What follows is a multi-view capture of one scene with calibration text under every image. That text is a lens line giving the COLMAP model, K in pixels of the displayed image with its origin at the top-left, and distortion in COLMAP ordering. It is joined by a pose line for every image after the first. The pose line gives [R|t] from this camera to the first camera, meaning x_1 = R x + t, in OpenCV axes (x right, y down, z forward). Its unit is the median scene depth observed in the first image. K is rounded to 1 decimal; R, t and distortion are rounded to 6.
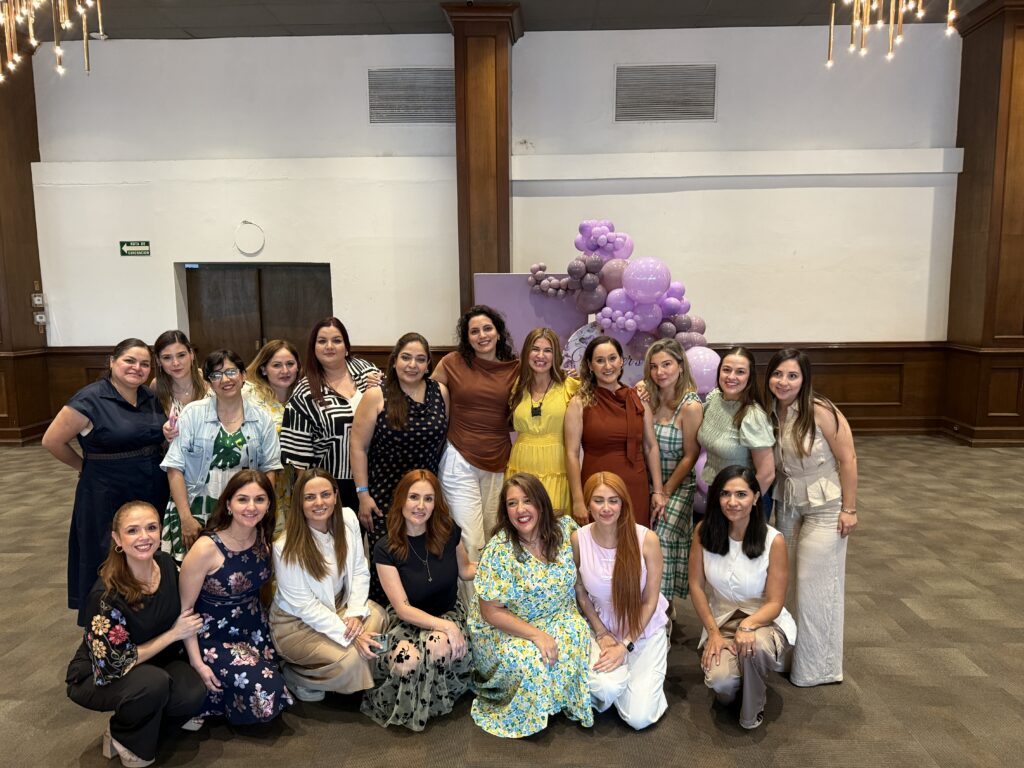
lens RADIAL K [[709.1, 0, 520.6], [0, 709.1, 387.8], [0, 0, 1]] dist [0.025165, -0.027511]
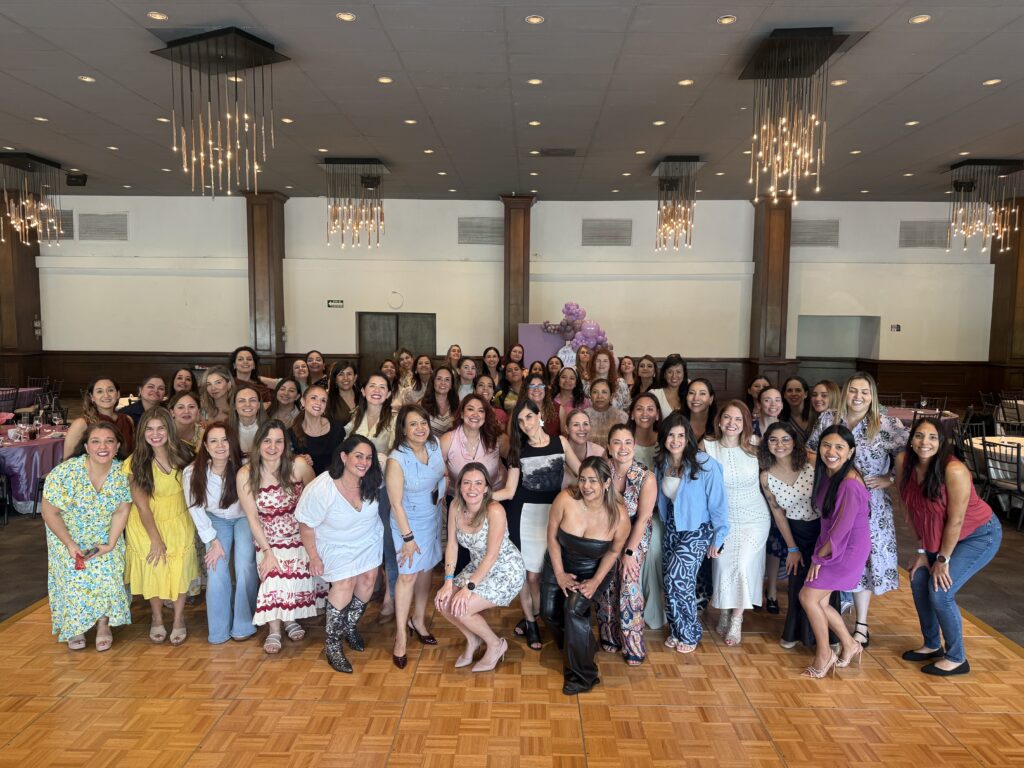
lens RADIAL K [[709.1, 0, 517.4], [0, 709.1, 388.7], [0, 0, 1]] dist [0.025165, -0.027511]
pose [[0.999648, 0.015733, 0.021339, -0.092398], [-0.014922, 0.999180, -0.037632, 0.114357], [-0.021914, 0.037300, 0.999064, -1.060294]]
